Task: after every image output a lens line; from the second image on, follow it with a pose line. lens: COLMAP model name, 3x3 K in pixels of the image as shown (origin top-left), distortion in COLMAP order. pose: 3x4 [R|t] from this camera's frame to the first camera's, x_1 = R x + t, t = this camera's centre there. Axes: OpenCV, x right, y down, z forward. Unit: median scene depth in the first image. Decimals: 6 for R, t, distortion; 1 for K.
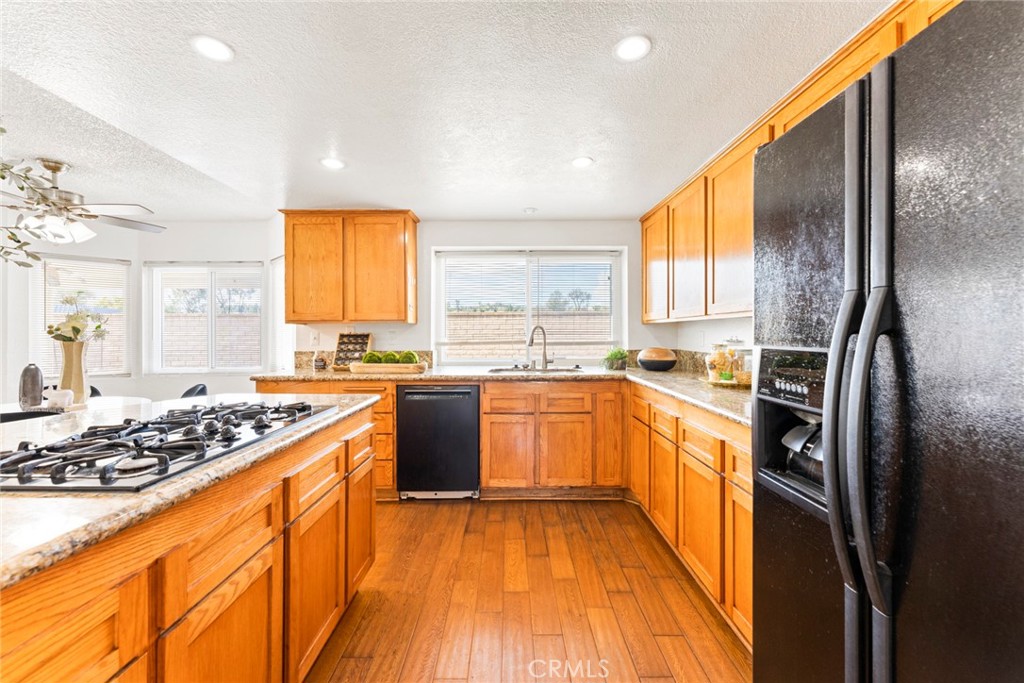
lens RADIAL K [[414.5, 0, 505.9], [0, 414.5, 336.9], [0, 0, 1]] dist [0.000759, -0.000475]
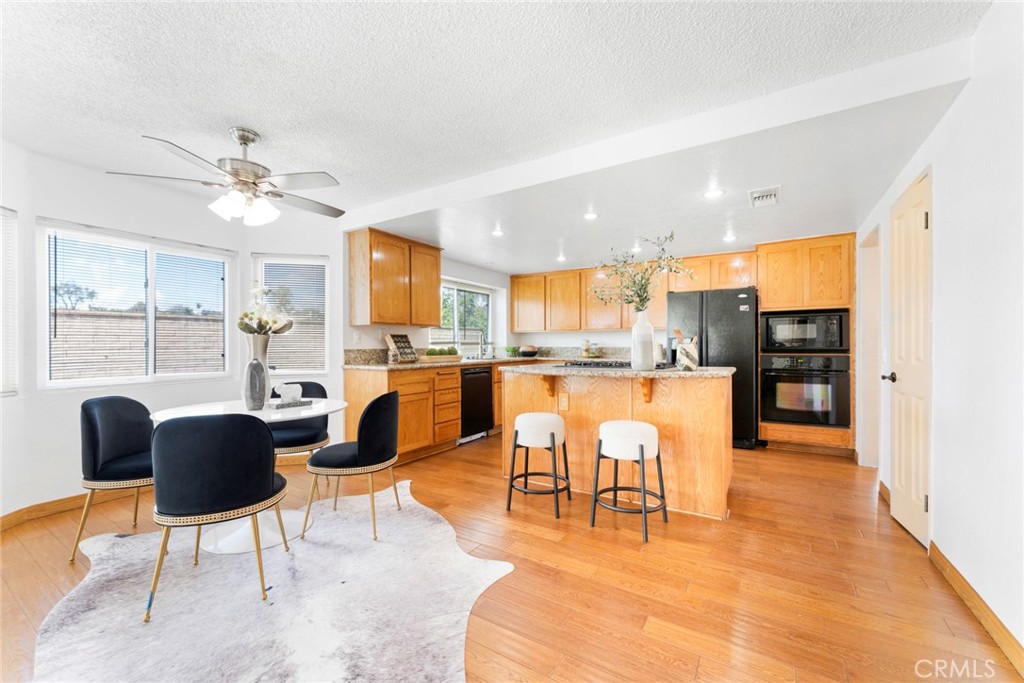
lens RADIAL K [[414.5, 0, 510.0], [0, 414.5, 343.7], [0, 0, 1]] dist [0.000759, -0.000475]
pose [[0.520249, 0.004202, 0.854004, -1.336647], [0.007806, 0.999923, -0.009675, 0.036915], [-0.853979, 0.011700, 0.520176, 0.049757]]
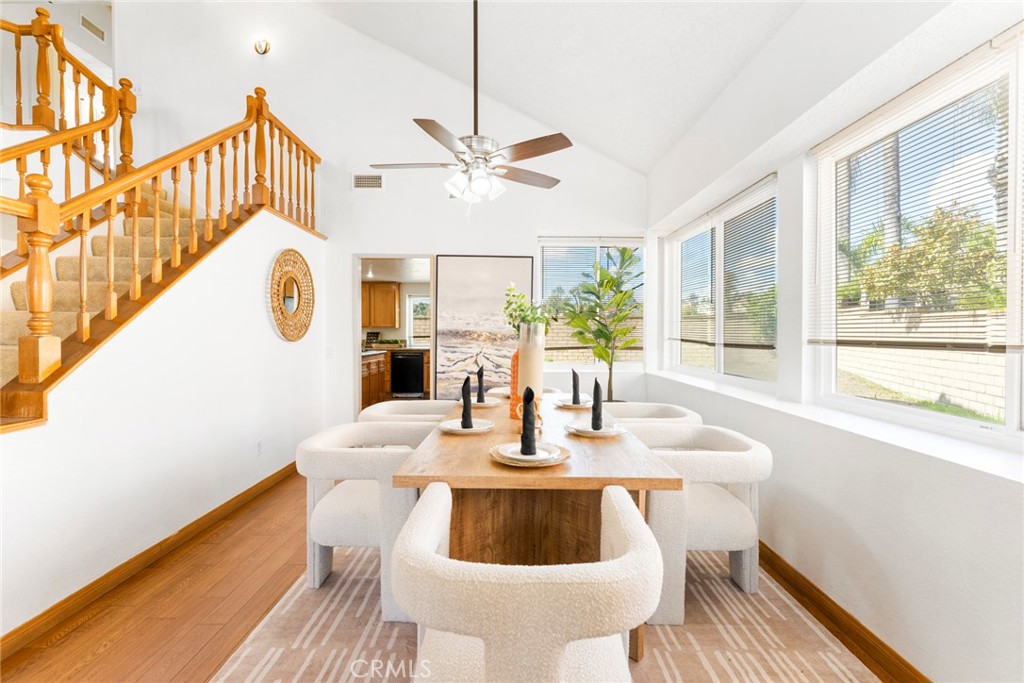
lens RADIAL K [[441.1, 0, 508.5], [0, 441.1, 337.7], [0, 0, 1]] dist [-0.001163, 0.001585]
pose [[0.999956, 0.003796, 0.008547, 0.400277], [-0.003825, 0.999987, 0.003350, 0.013183], [-0.008534, -0.003382, 0.999958, -1.581161]]
